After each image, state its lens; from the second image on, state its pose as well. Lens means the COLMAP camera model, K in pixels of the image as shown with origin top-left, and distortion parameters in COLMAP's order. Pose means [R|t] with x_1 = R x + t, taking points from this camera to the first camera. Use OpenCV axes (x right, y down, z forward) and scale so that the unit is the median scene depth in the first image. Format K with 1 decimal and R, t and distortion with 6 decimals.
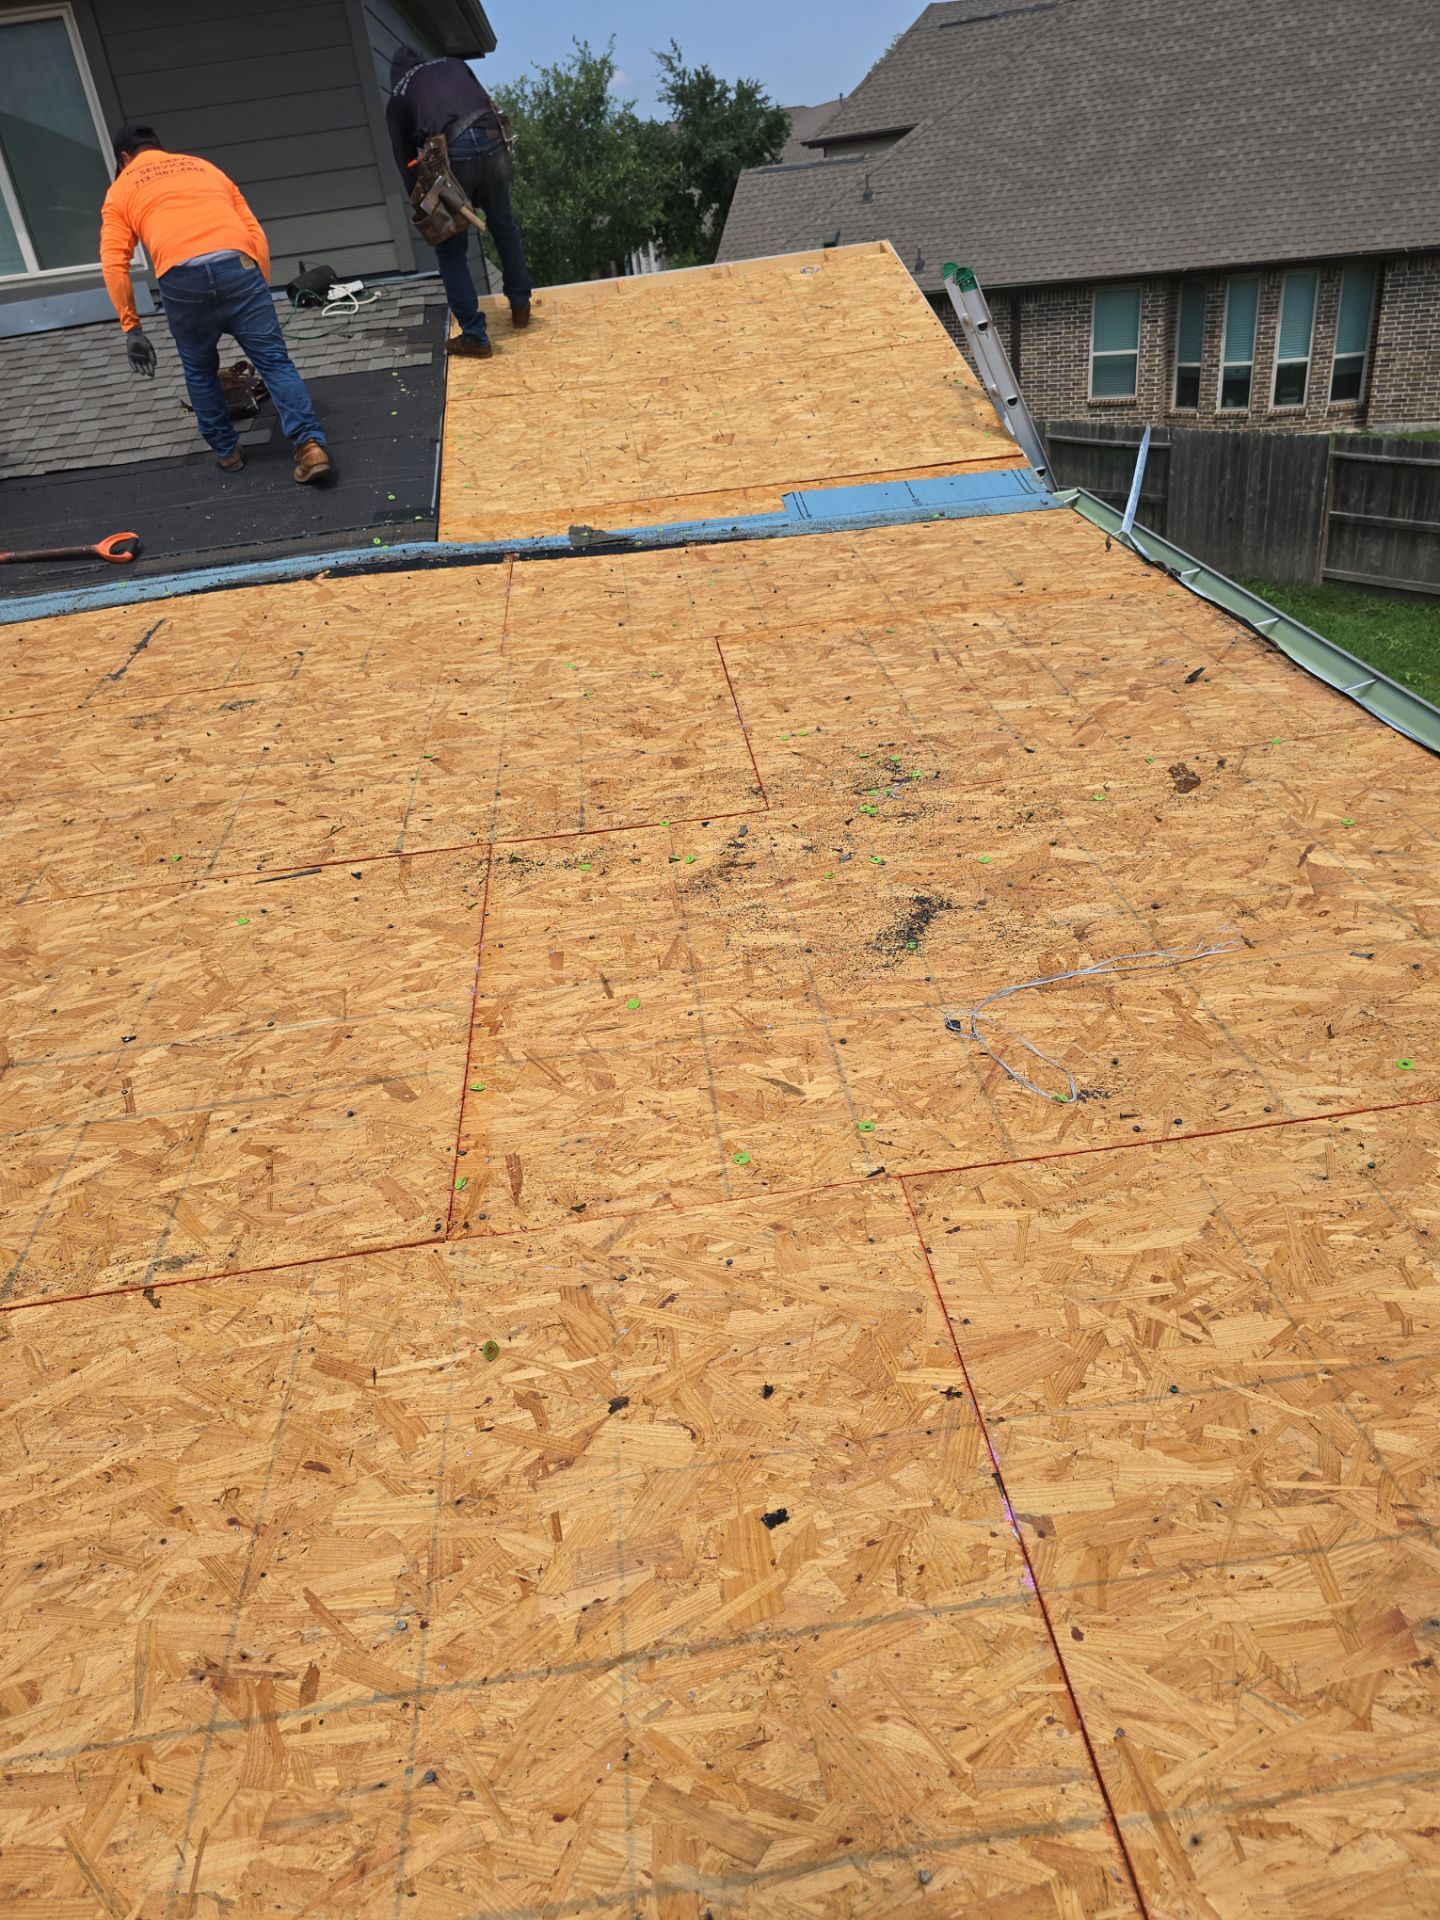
lens RADIAL K [[1304.0, 0, 720.0], [0, 1304.0, 960.0], [0, 0, 1]] dist [0.059882, -0.058710]
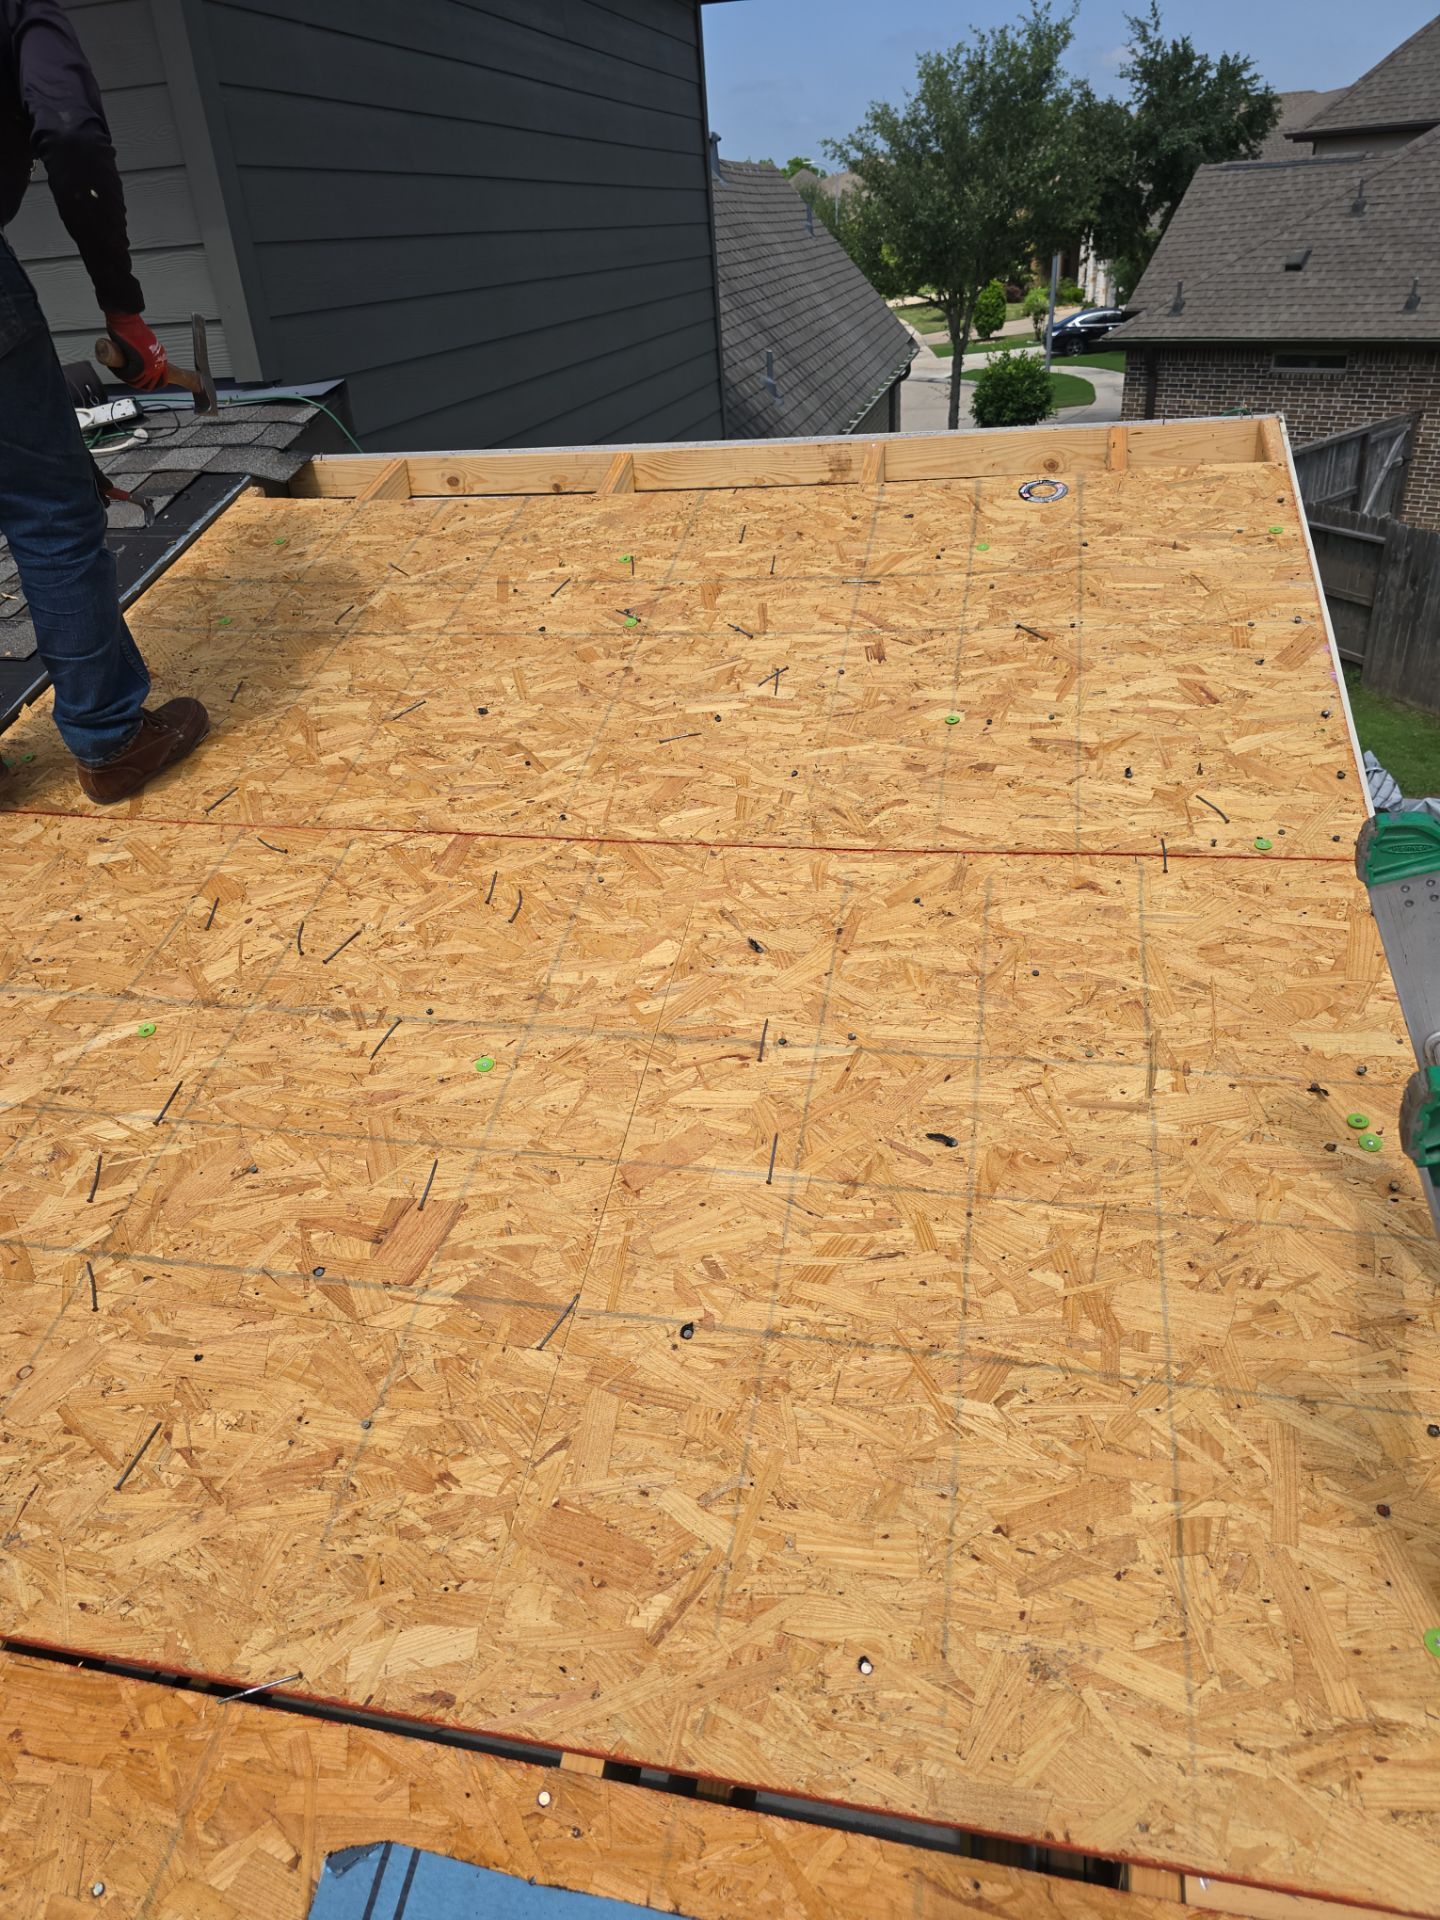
lens RADIAL K [[1303.9, 0, 720.0], [0, 1303.9, 960.0], [0, 0, 1]] dist [0.041015, -0.037357]
pose [[0.951416, 0.192774, -0.240095, 0.021867], [-0.189102, 0.981204, 0.038468, -0.086763], [0.242998, 0.008804, 0.969987, 0.136322]]
